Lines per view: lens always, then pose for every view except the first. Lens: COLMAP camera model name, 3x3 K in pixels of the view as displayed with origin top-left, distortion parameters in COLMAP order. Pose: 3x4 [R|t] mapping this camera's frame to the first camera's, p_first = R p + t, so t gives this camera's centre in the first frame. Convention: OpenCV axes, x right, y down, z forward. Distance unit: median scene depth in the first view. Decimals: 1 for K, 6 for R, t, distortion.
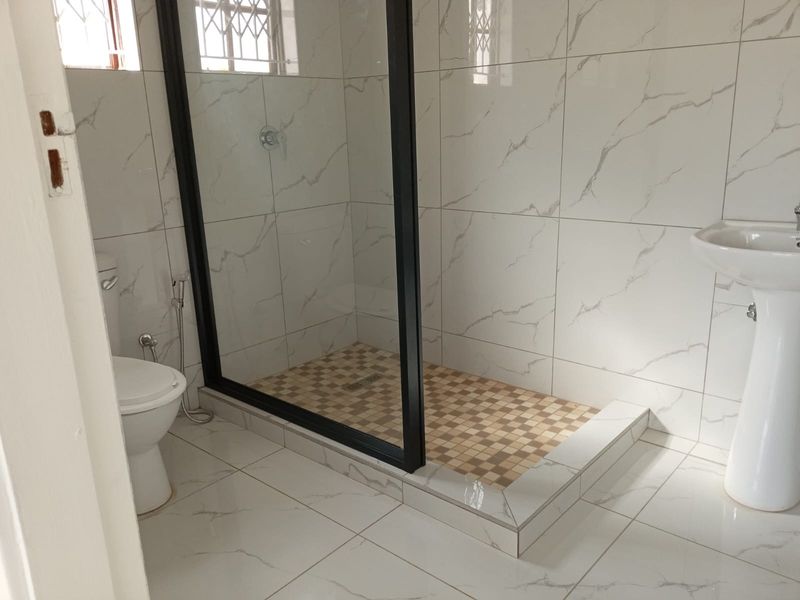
lens RADIAL K [[640.7, 0, 395.8], [0, 640.7, 303.7], [0, 0, 1]] dist [0.129677, -0.228985]
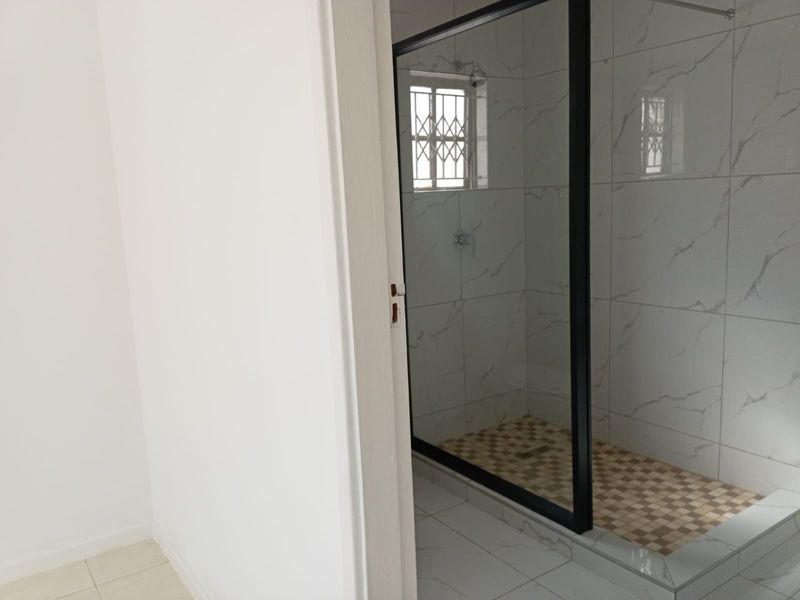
lens RADIAL K [[640.7, 0, 395.8], [0, 640.7, 303.7], [0, 0, 1]] dist [0.129677, -0.228985]
pose [[0.968710, 0.028063, -0.246603, -0.014185], [-0.053702, 0.993749, -0.097868, -0.012166], [0.242315, 0.108049, 0.964162, -0.187201]]
